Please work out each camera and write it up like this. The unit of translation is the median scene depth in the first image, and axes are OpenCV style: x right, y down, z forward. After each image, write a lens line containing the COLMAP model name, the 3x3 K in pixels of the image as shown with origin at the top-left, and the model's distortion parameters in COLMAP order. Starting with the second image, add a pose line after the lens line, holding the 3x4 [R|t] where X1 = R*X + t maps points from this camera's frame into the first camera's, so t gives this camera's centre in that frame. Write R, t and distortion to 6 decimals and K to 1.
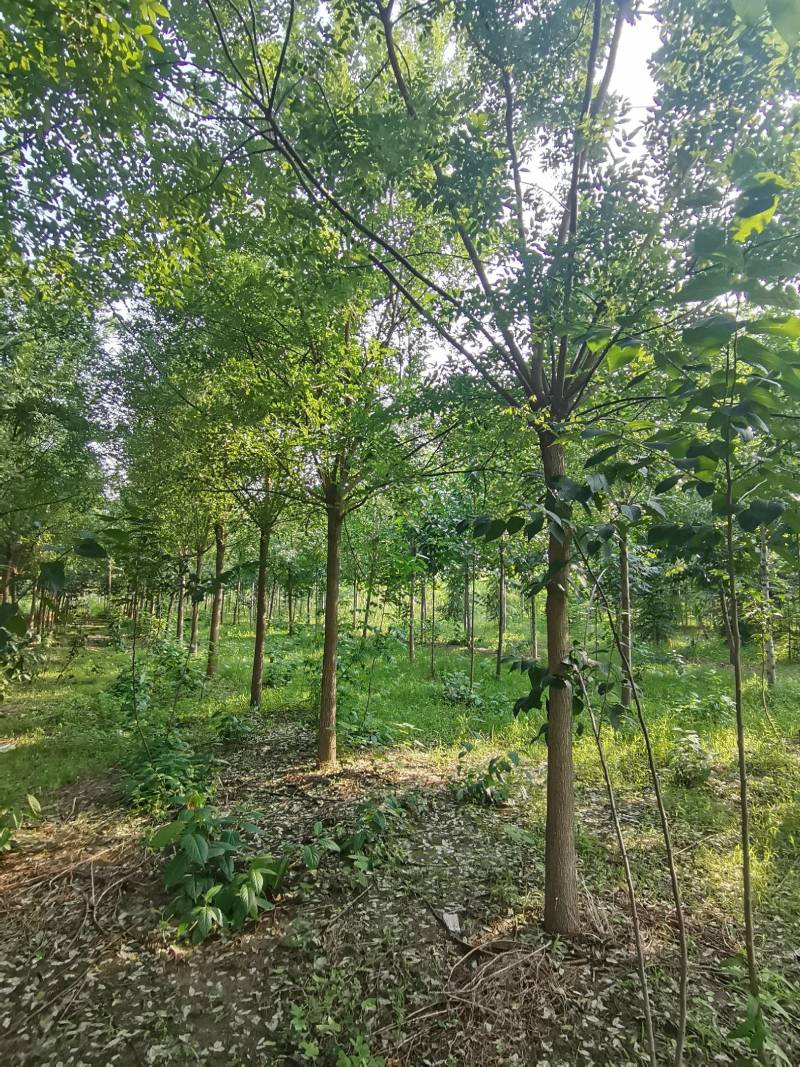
lens RADIAL K [[598.5, 0, 403.0], [0, 598.5, 534.1], [0, 0, 1]] dist [0.014395, 0.002293]
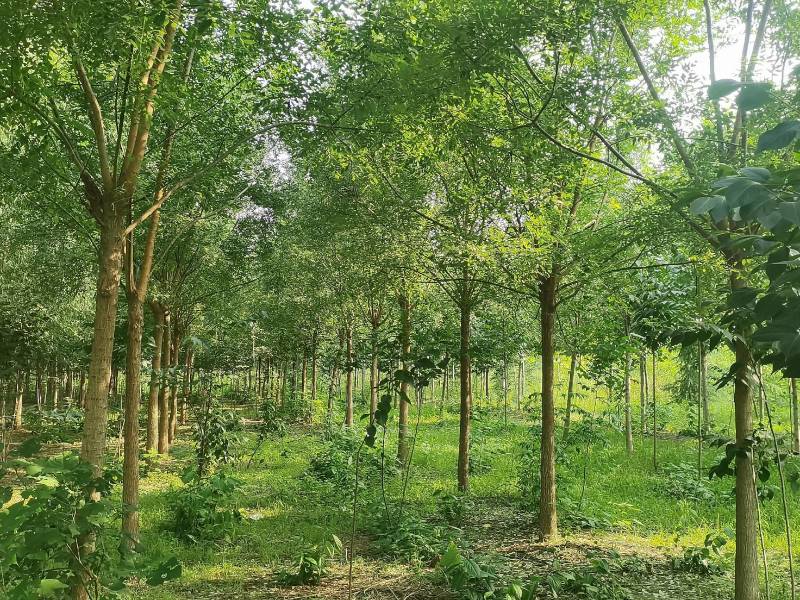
lens RADIAL K [[864.0, 0, 399.3], [0, 864.0, 297.3], [0, 0, 1]] dist [0.053390, 0.000000]
pose [[0.970810, -0.026492, -0.238381, -0.004741], [0.031955, 0.999307, 0.019083, -0.086381], [0.237710, -0.026144, 0.970984, -0.565954]]
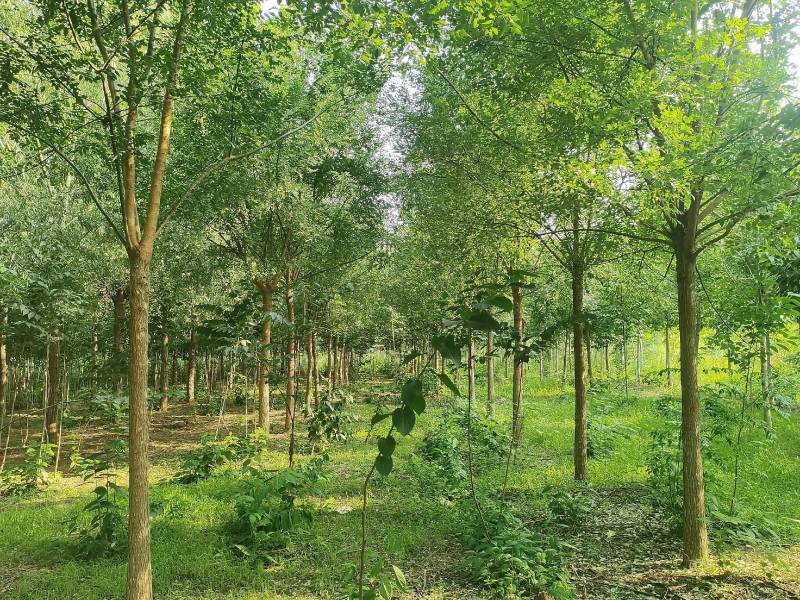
lens RADIAL K [[693.5, 0, 396.2], [0, 693.5, 301.9], [0, 0, 1]] dist [0.039402, -0.031345]
pose [[0.906755, -0.052991, -0.418314, -0.082158], [0.069972, 0.997227, 0.025347, -0.017340], [0.415811, -0.052254, 0.907949, -0.004872]]
